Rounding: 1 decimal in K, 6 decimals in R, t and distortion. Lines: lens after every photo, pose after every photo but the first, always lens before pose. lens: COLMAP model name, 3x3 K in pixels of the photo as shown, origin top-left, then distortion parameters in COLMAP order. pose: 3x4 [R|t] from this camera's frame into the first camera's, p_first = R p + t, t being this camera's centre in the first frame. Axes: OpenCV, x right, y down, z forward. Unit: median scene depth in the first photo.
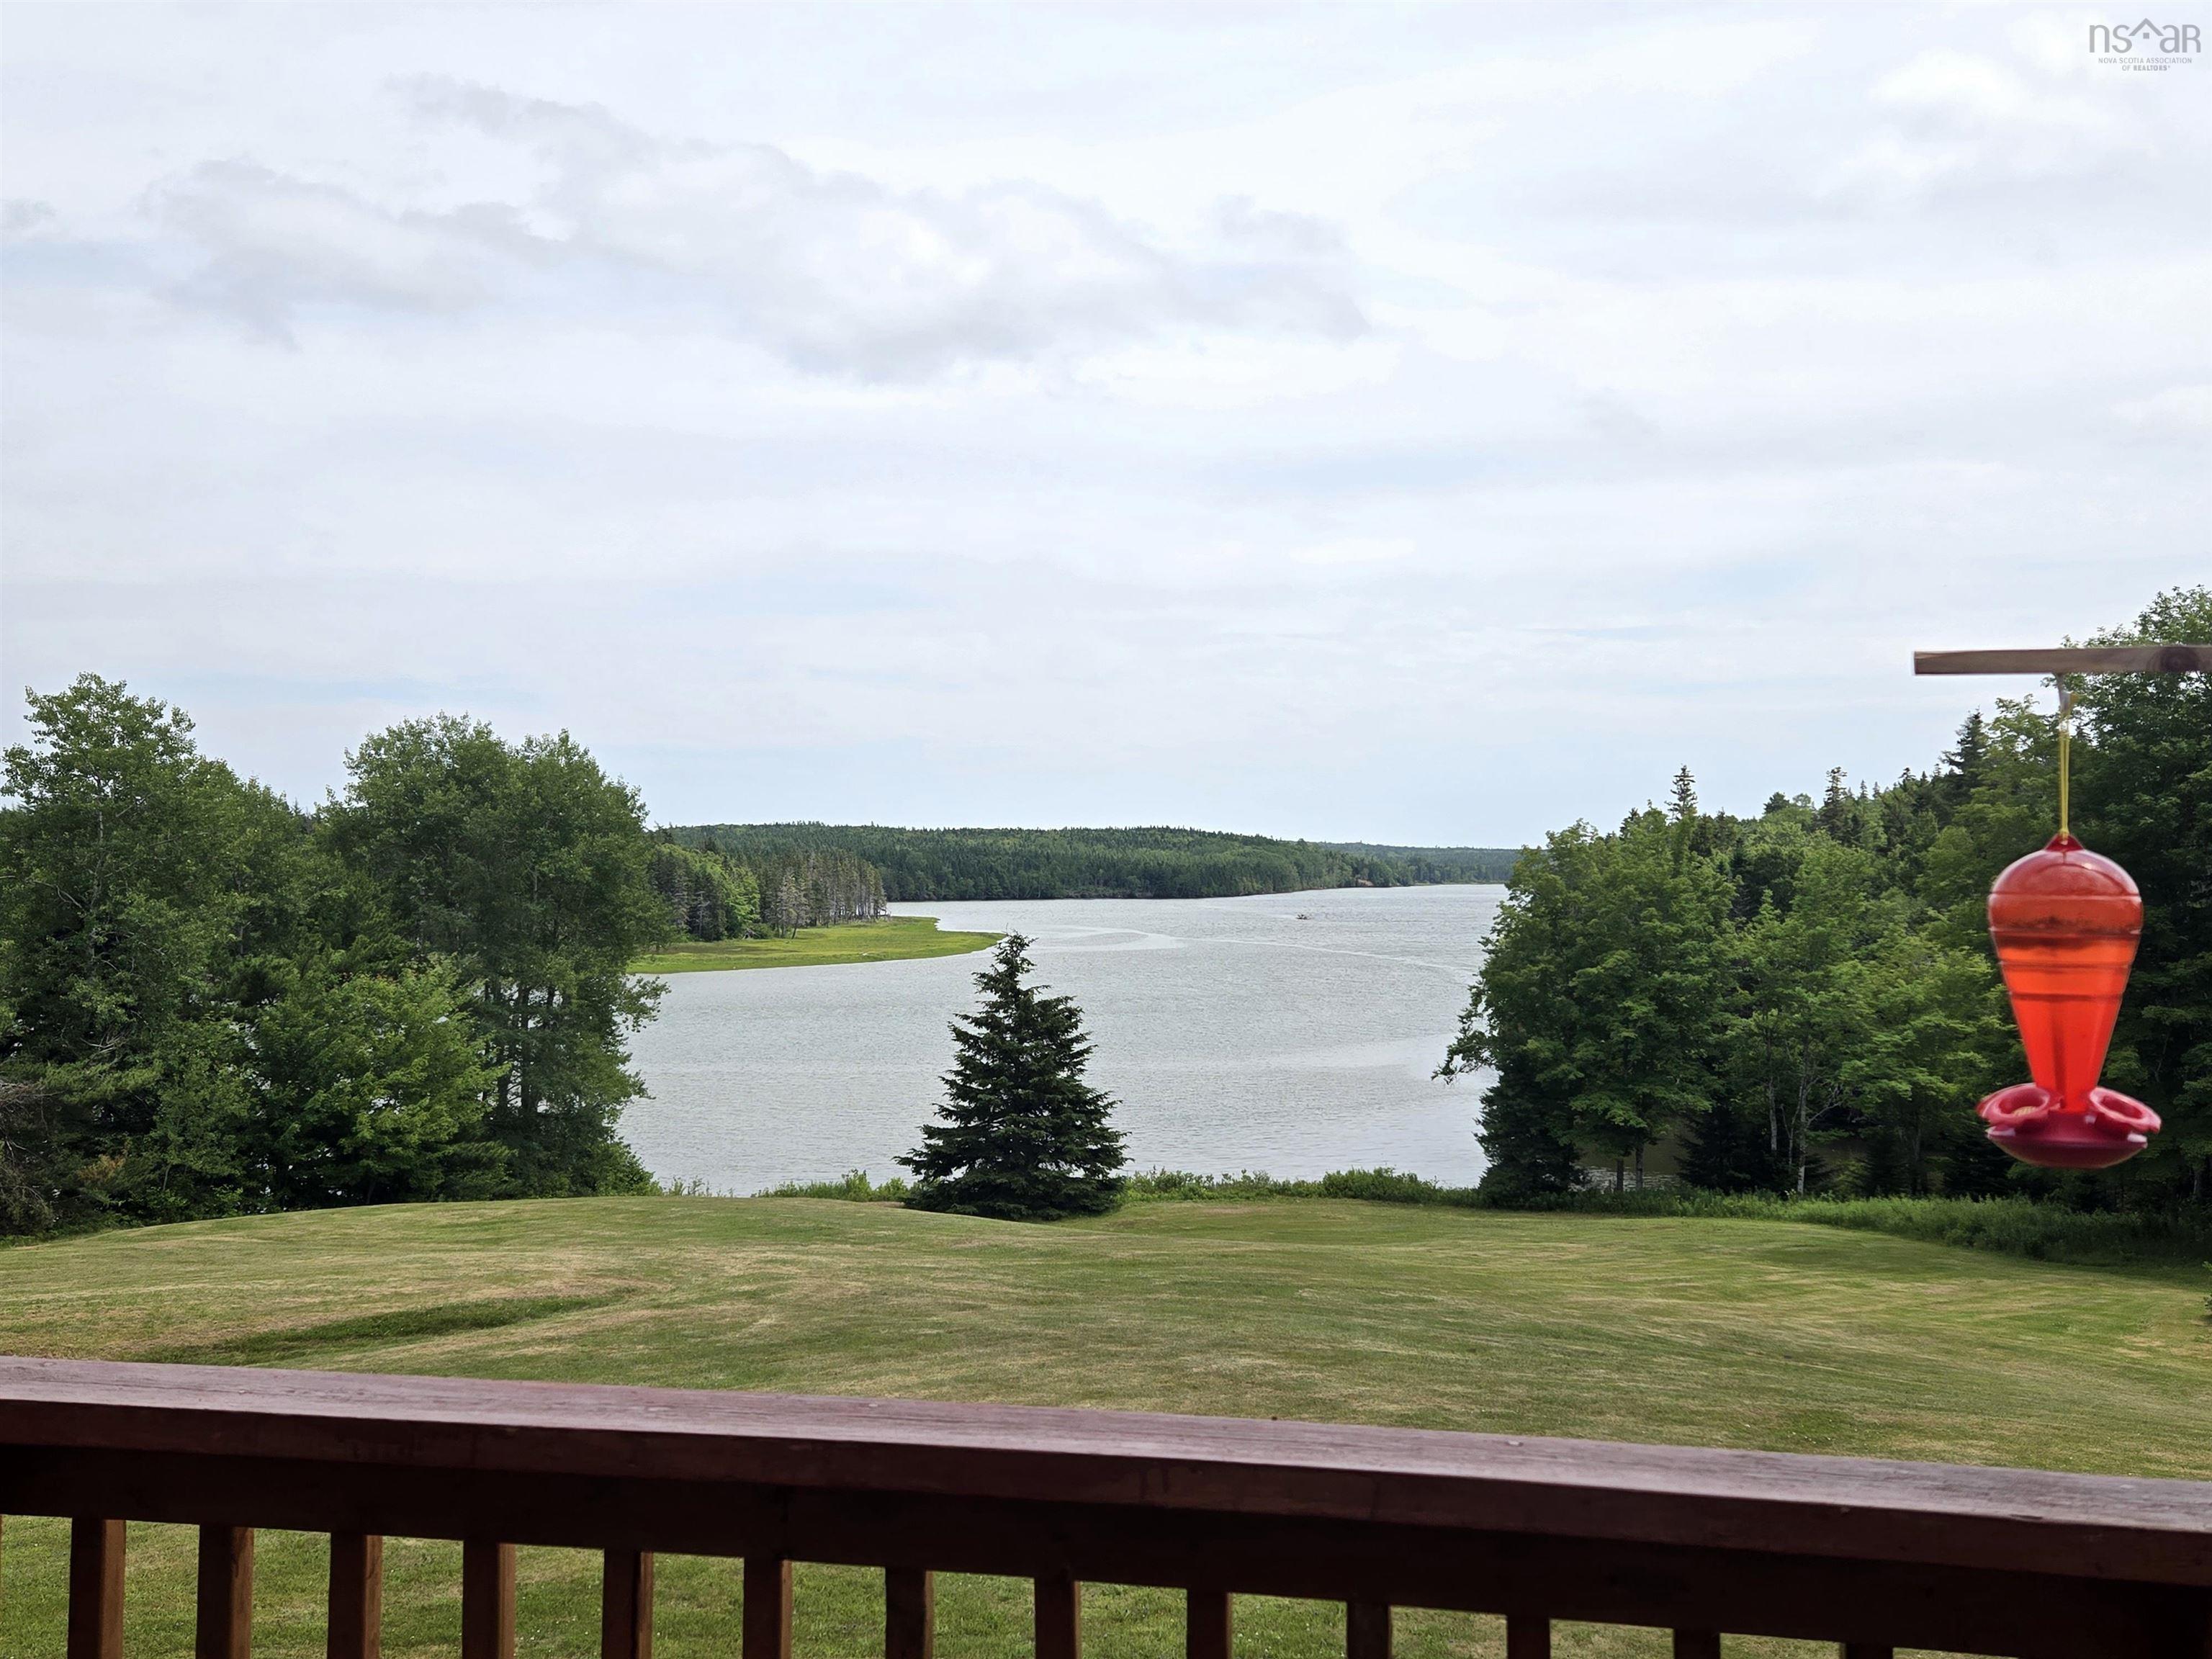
lens RADIAL K [[2020.3, 0, 1106.0], [0, 2020.3, 829.5], [0, 0, 1]] dist [0.114918, -0.002522]
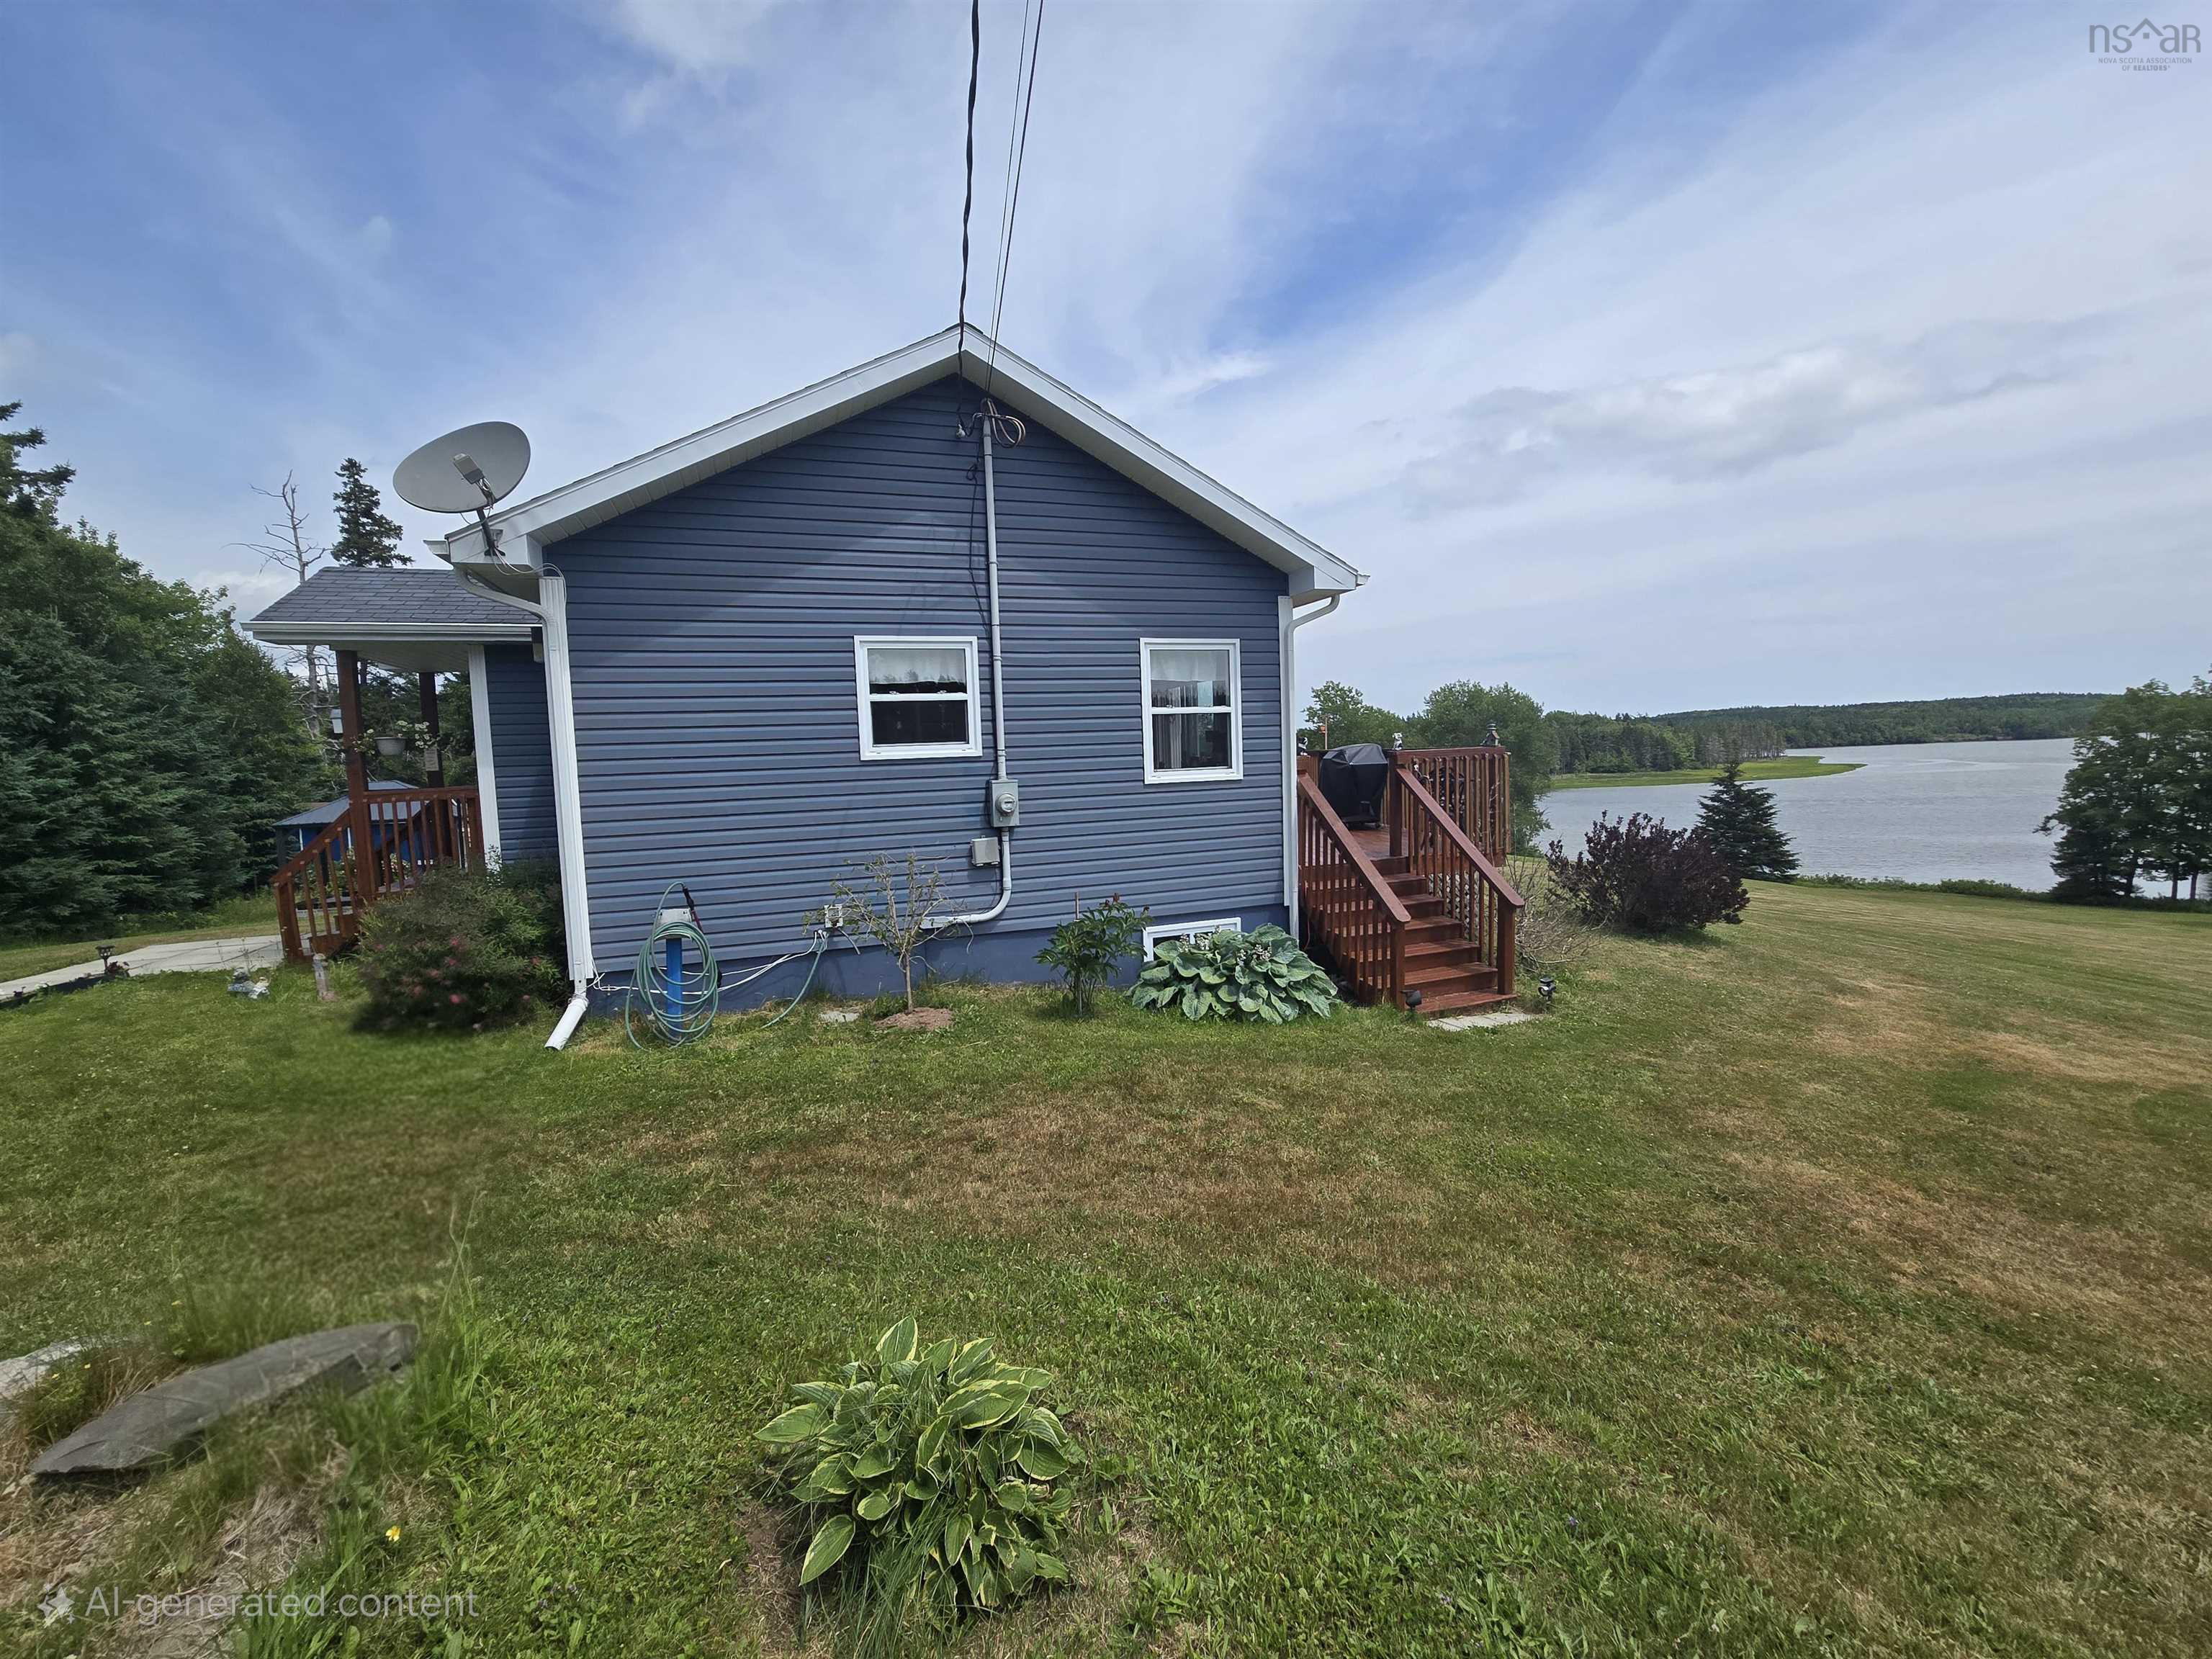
lens RADIAL K [[931.6, 0, 1096.7], [0, 931.6, 832.9], [0, 0, 1]] dist [0.000706, -0.000045]
pose [[0.717778, 0.023755, -0.695867, 0.149258], [0.055528, 0.994281, 0.091220, 0.002839], [0.694054, -0.104116, 0.712354, -0.161576]]
